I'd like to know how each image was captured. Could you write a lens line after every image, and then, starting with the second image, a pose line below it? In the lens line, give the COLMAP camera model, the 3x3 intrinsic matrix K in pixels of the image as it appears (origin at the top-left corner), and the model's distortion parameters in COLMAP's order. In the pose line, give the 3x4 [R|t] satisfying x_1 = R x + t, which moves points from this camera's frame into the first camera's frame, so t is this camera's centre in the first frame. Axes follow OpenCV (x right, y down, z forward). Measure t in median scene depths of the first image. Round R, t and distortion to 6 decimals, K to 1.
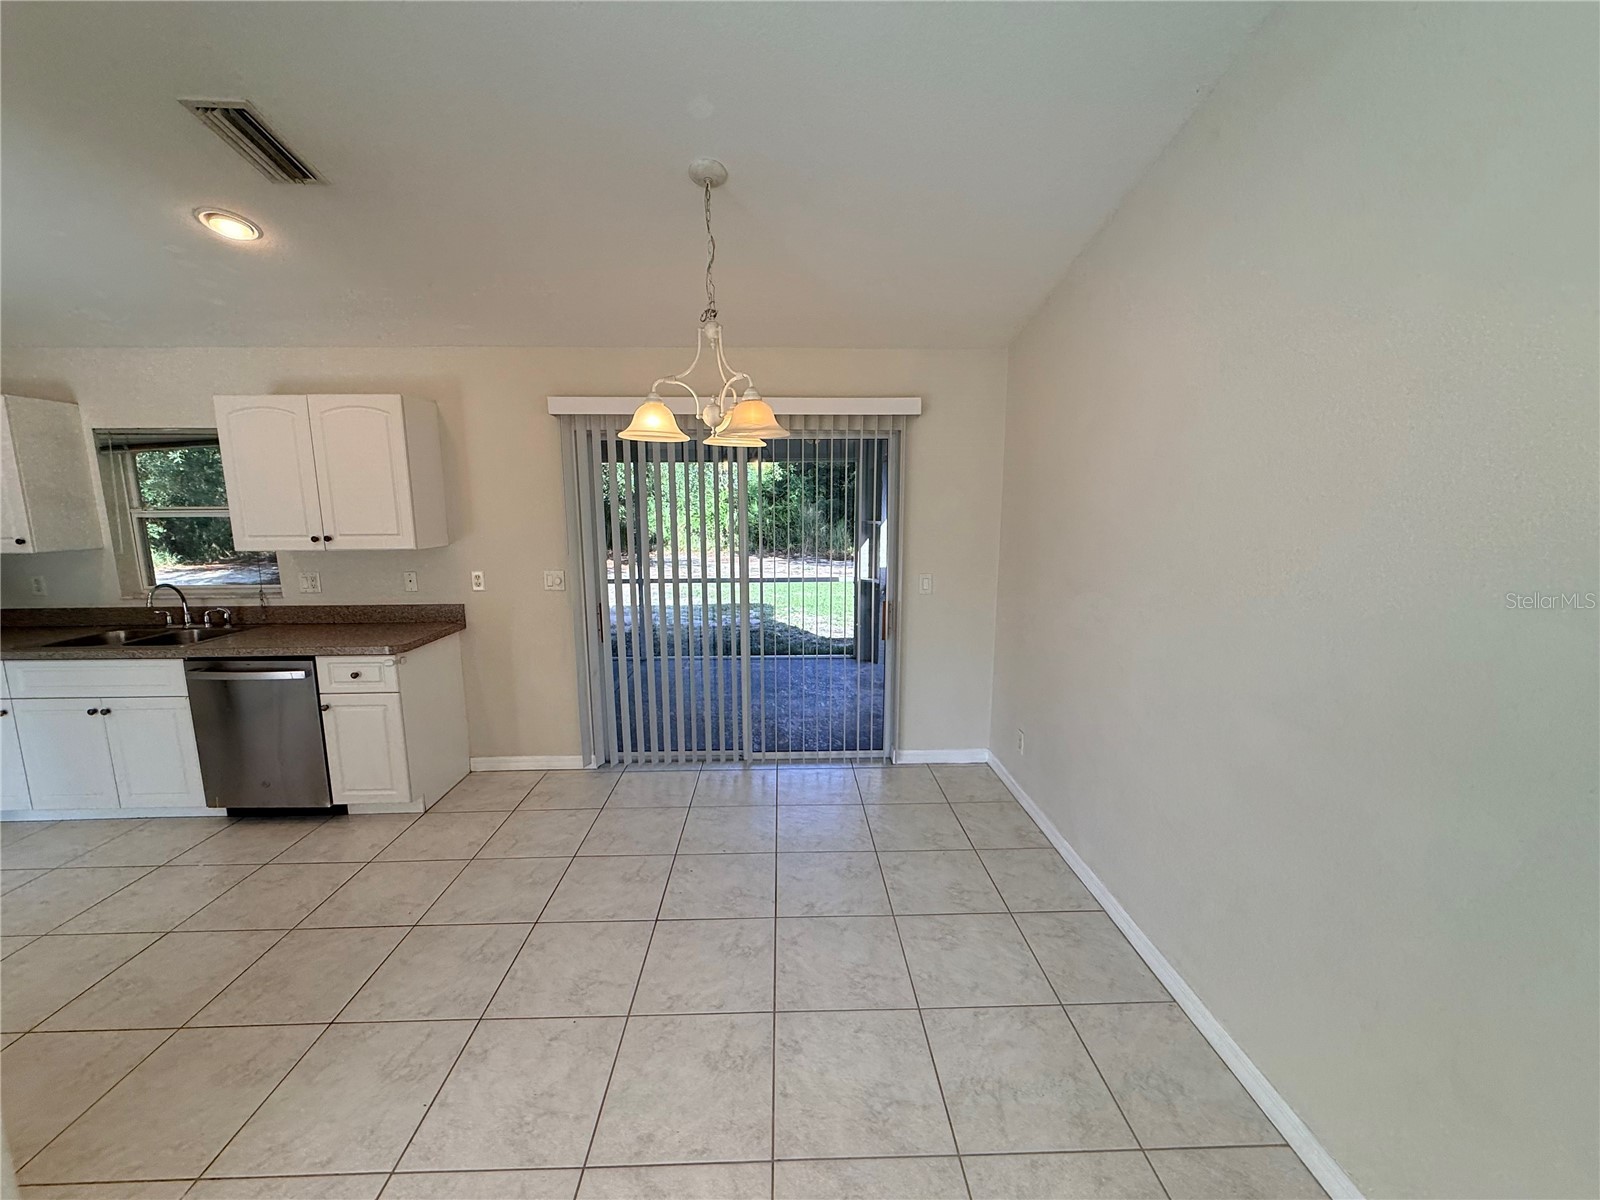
lens RADIAL K [[637.5, 0, 797.4], [0, 637.5, 601.7], [0, 0, 1]] dist [0.001139, -0.000189]
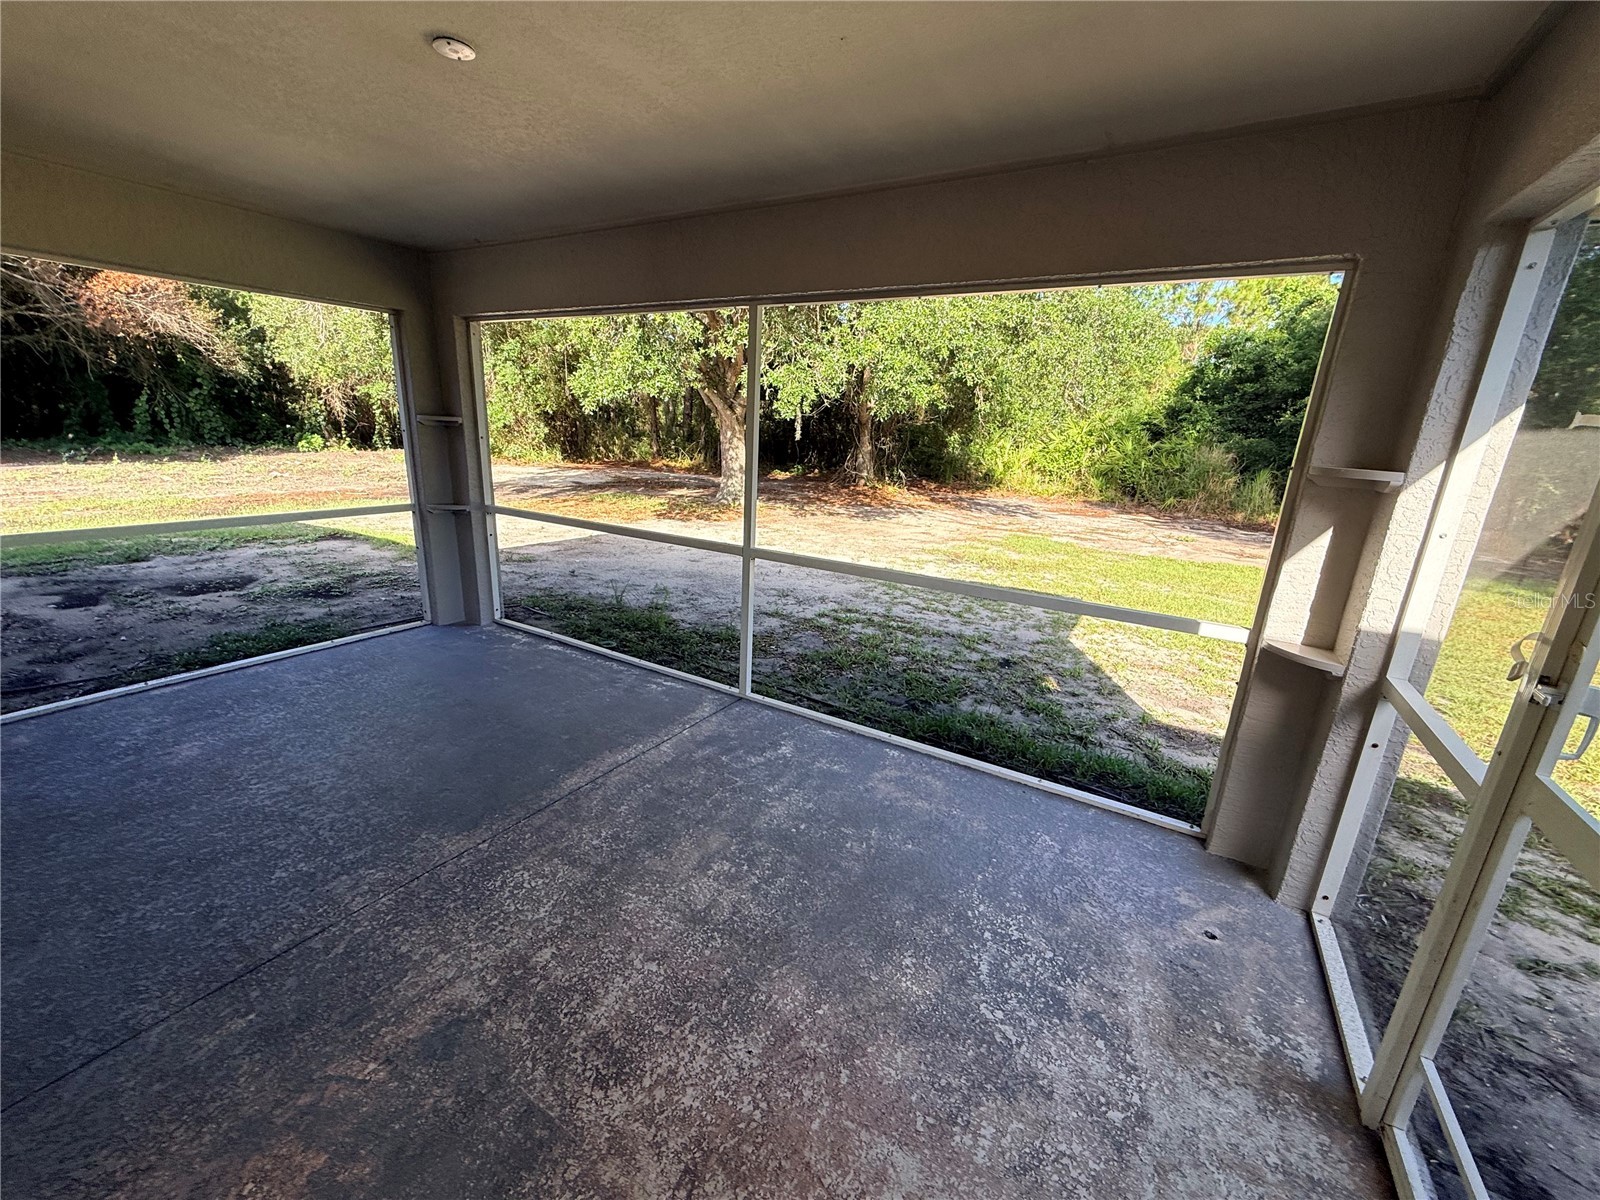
lens RADIAL K [[637.5, 0, 797.4], [0, 637.5, 601.7], [0, 0, 1]] dist [0.001139, -0.000189]
pose [[0.844373, 0.186784, -0.502141, 0.019690], [-0.134208, 0.981117, 0.139275, -0.027609], [0.518673, -0.050209, 0.853497, 0.218612]]
